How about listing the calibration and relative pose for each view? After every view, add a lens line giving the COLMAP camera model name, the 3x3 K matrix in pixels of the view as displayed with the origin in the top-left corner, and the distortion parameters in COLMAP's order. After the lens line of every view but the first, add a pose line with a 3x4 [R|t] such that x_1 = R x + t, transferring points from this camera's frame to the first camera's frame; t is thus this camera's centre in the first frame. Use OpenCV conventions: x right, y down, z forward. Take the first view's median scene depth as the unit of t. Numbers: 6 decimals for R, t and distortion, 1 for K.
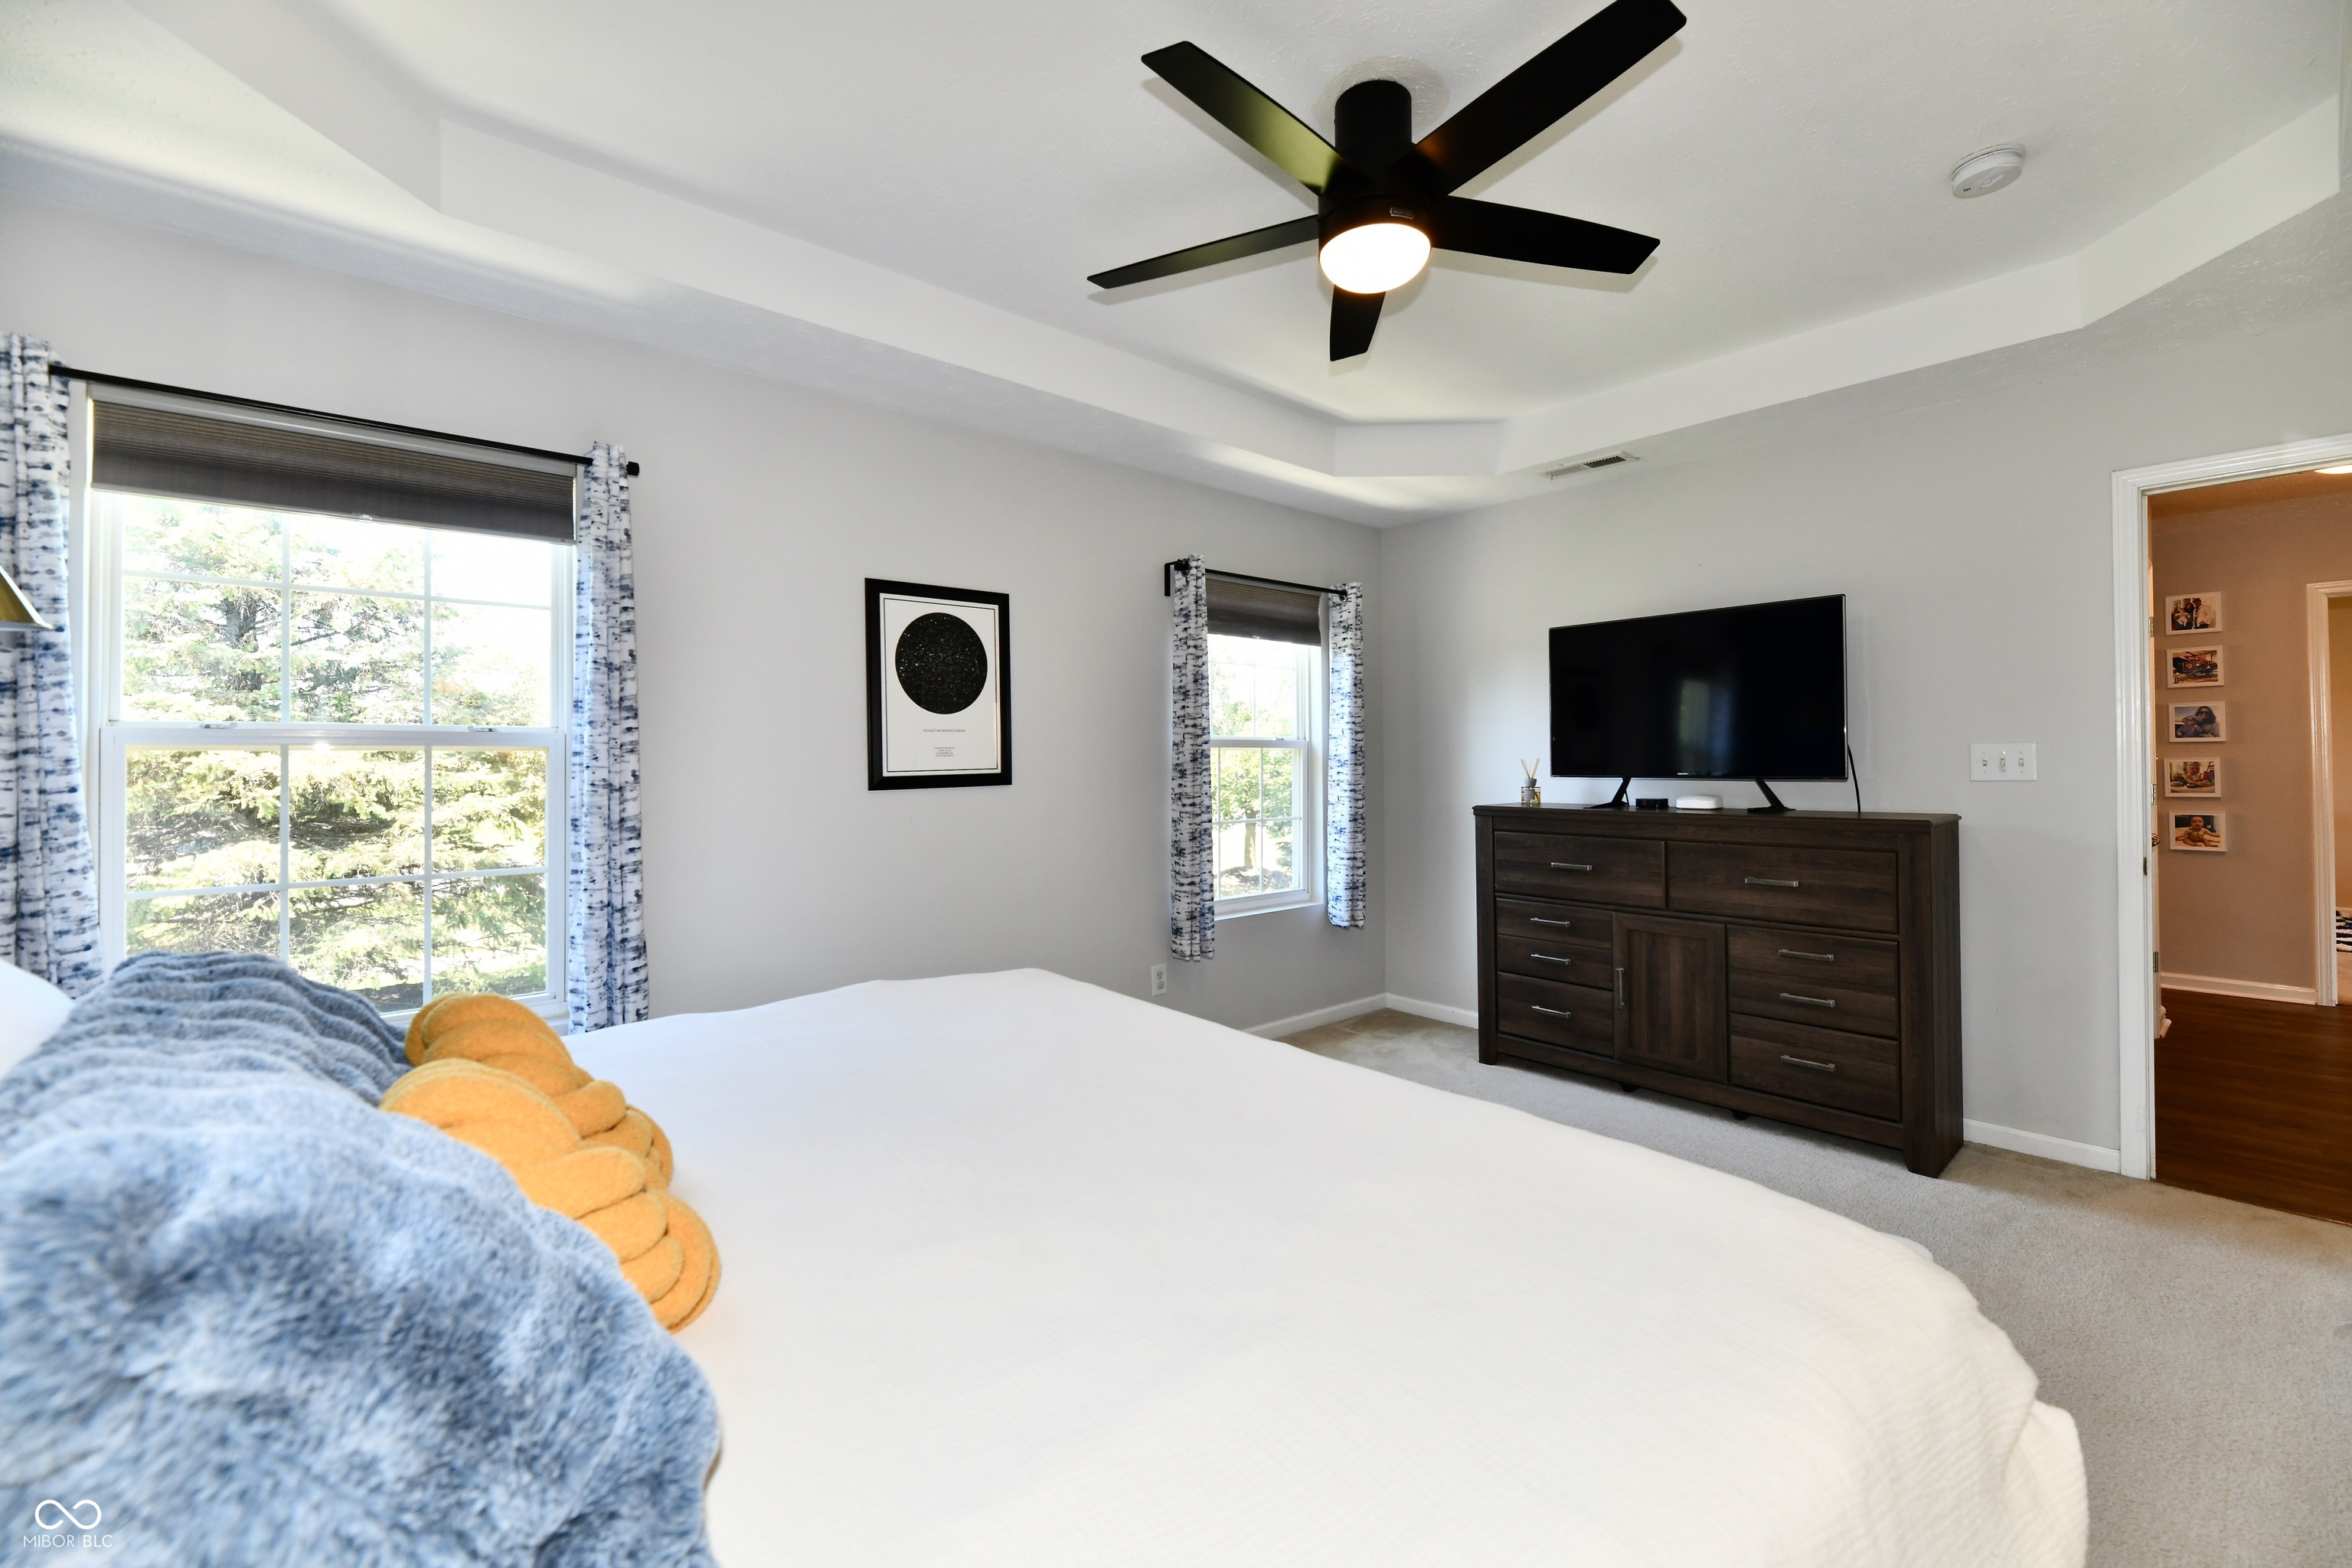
lens RADIAL K [[970.7, 0, 1192.6], [0, 970.7, 752.1], [0, 0, 1]] dist [-0.002111, -0.000527]
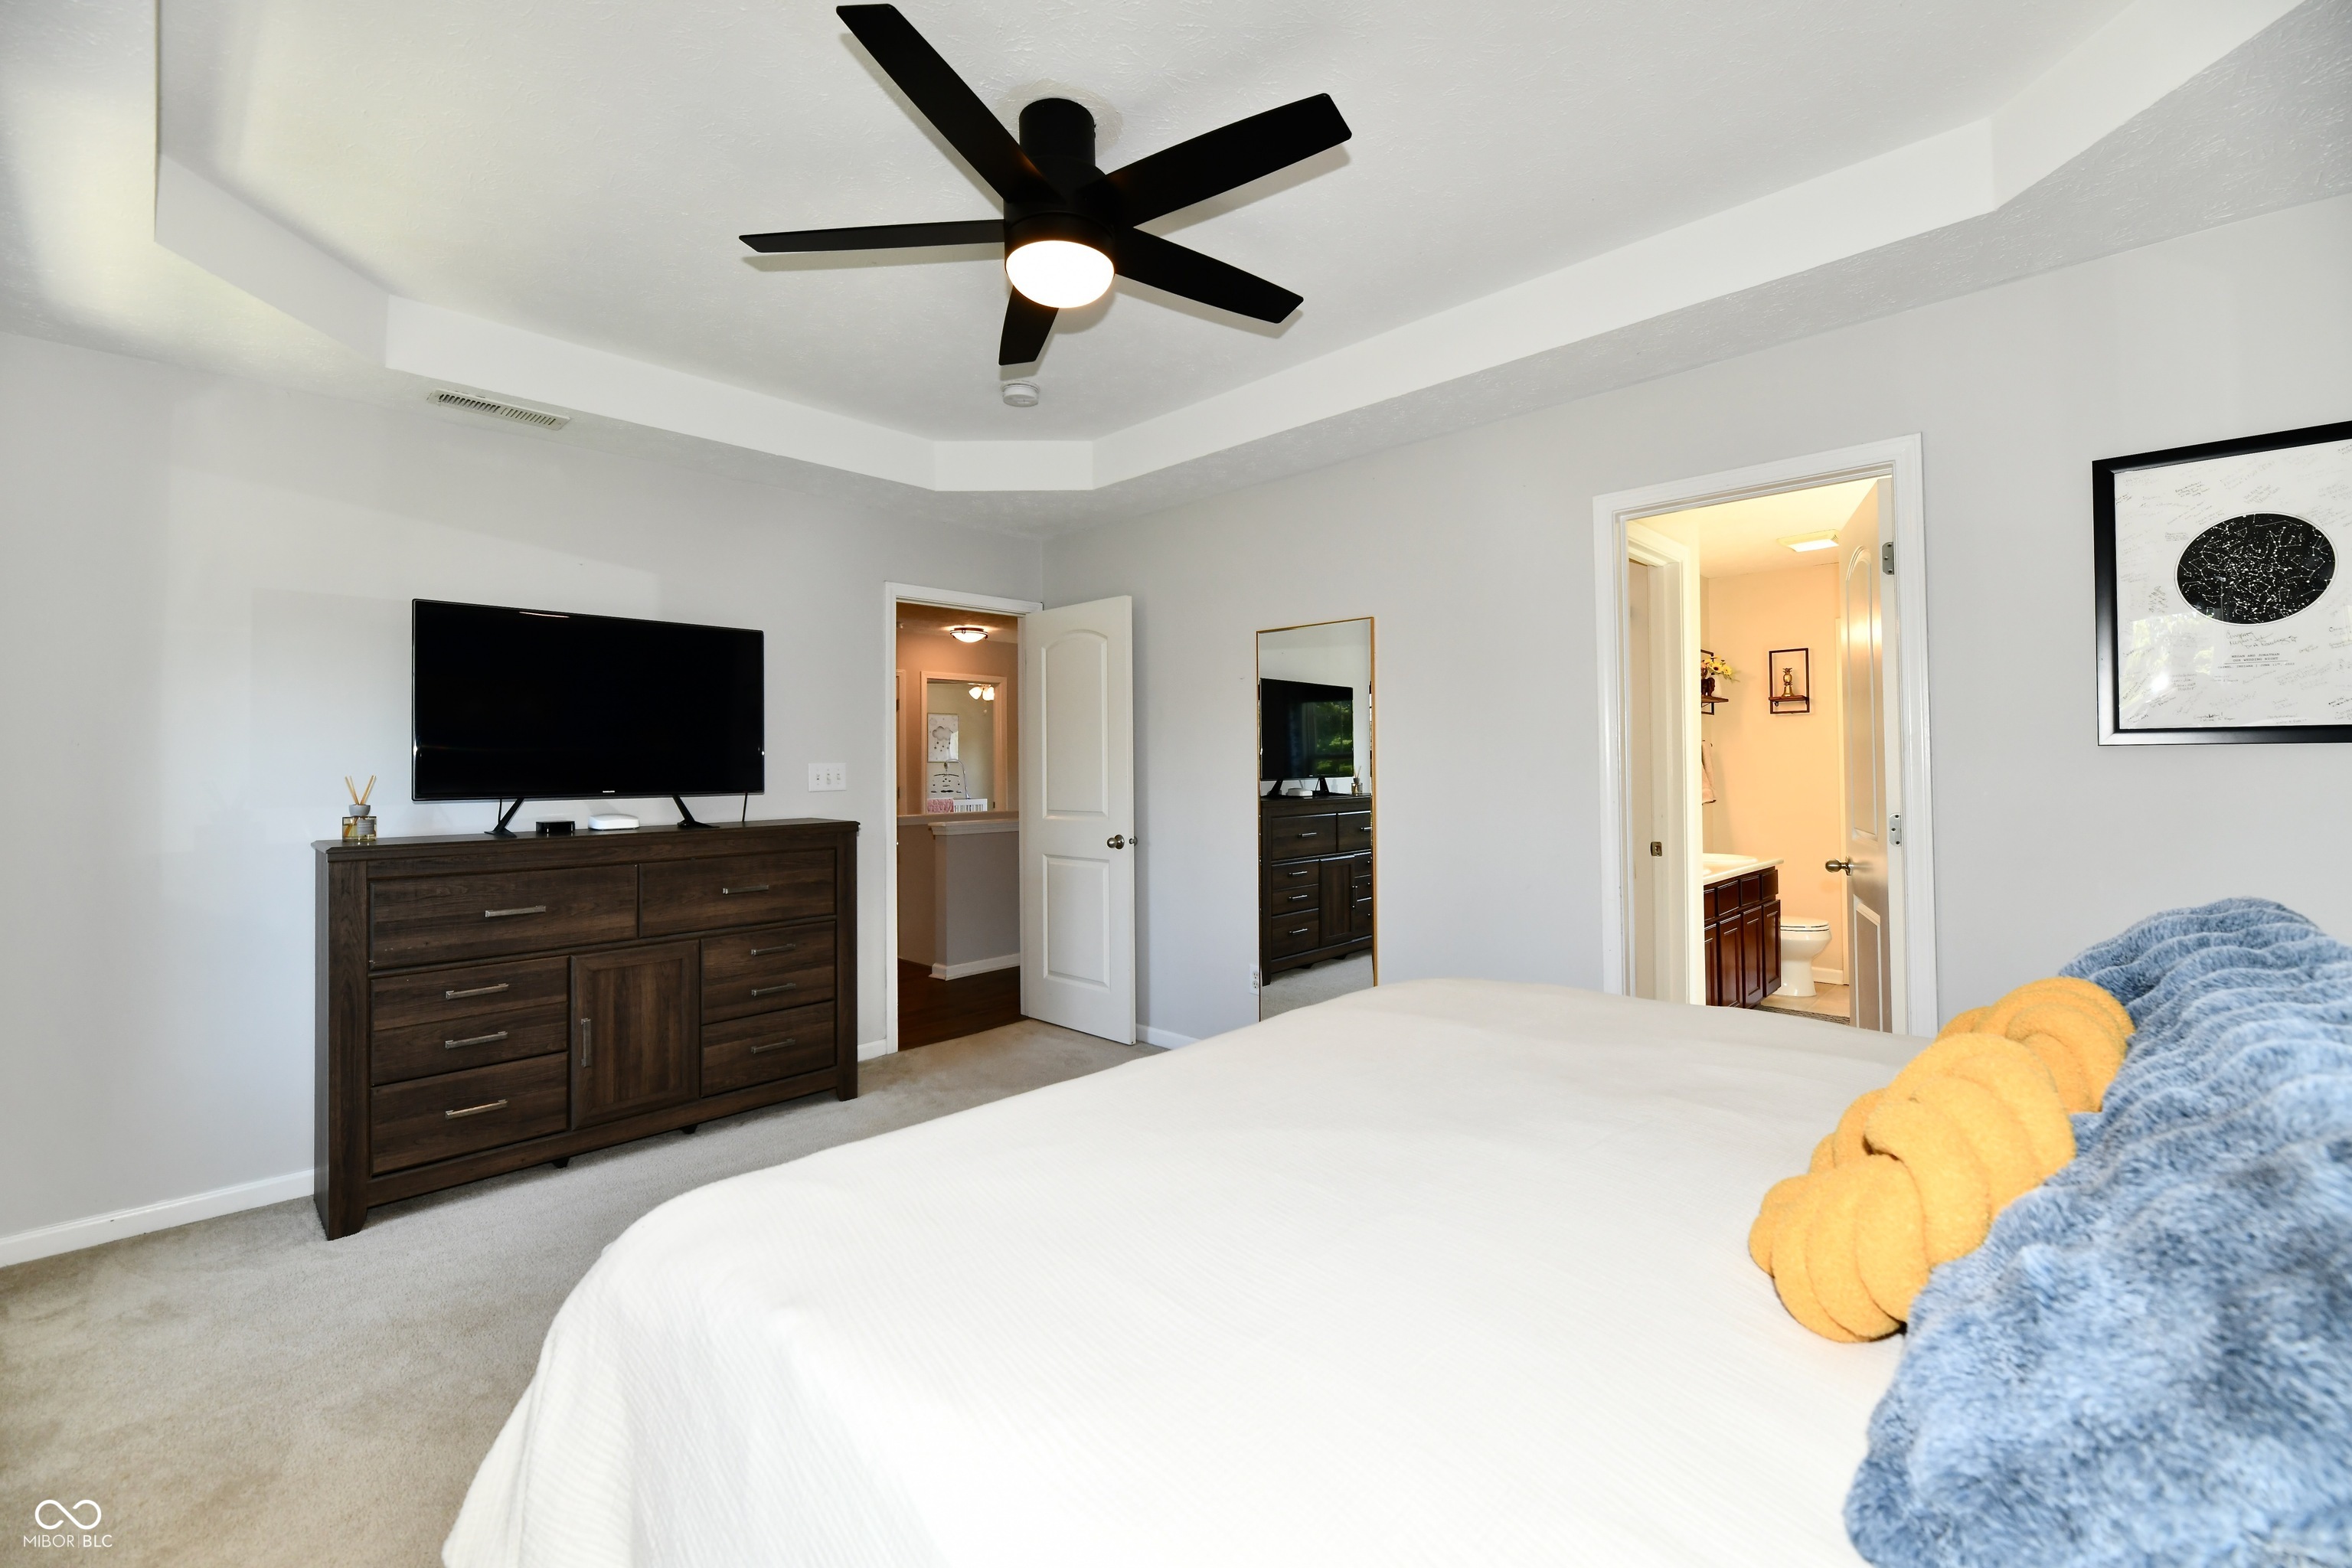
lens RADIAL K [[970.7, 0, 1192.6], [0, 970.7, 752.1], [0, 0, 1]] dist [-0.002111, -0.000527]
pose [[-0.078192, 0.025064, 0.996623, -0.459768], [0.003271, 0.999685, -0.024885, 0.009831], [-0.996933, 0.001314, -0.078250, 0.528563]]
